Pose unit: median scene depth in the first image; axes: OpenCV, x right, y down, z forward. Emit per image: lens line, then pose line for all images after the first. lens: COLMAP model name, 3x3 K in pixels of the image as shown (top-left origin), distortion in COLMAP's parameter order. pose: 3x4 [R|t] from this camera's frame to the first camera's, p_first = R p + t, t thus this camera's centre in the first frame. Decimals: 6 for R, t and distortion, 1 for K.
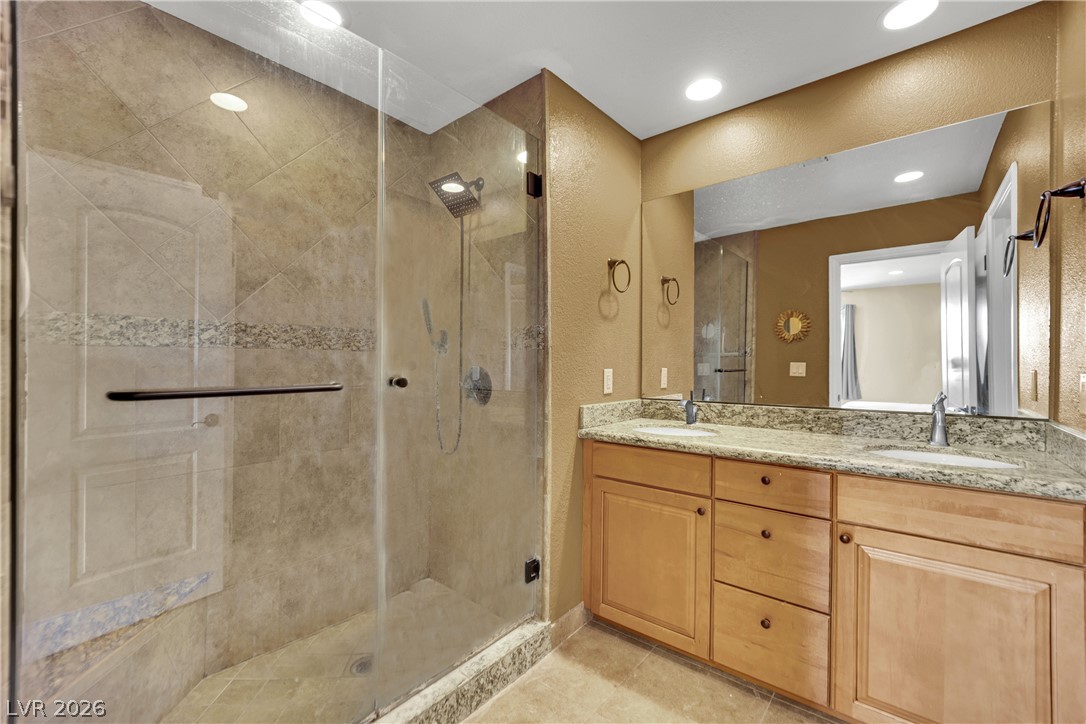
lens RADIAL K [[448.9, 0, 537.4], [0, 448.9, 364.4], [0, 0, 1]] dist [-0.007181, -0.000016]
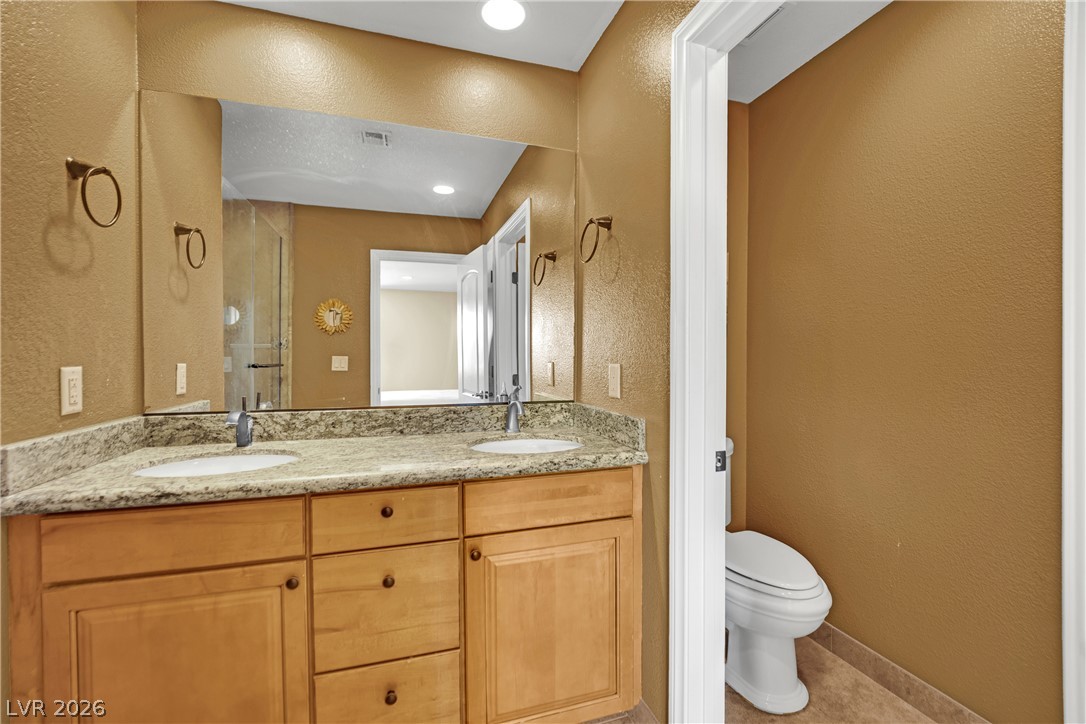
lens RADIAL K [[450.9, 0, 544.6], [0, 450.9, 367.7], [0, 0, 1]] dist [-0.019171, -0.000097]
pose [[0.523362, -0.018950, 0.851900, 0.010139], [0.002073, 0.999778, 0.020965, 0.002243], [-0.852108, -0.009207, 0.523285, 0.312347]]
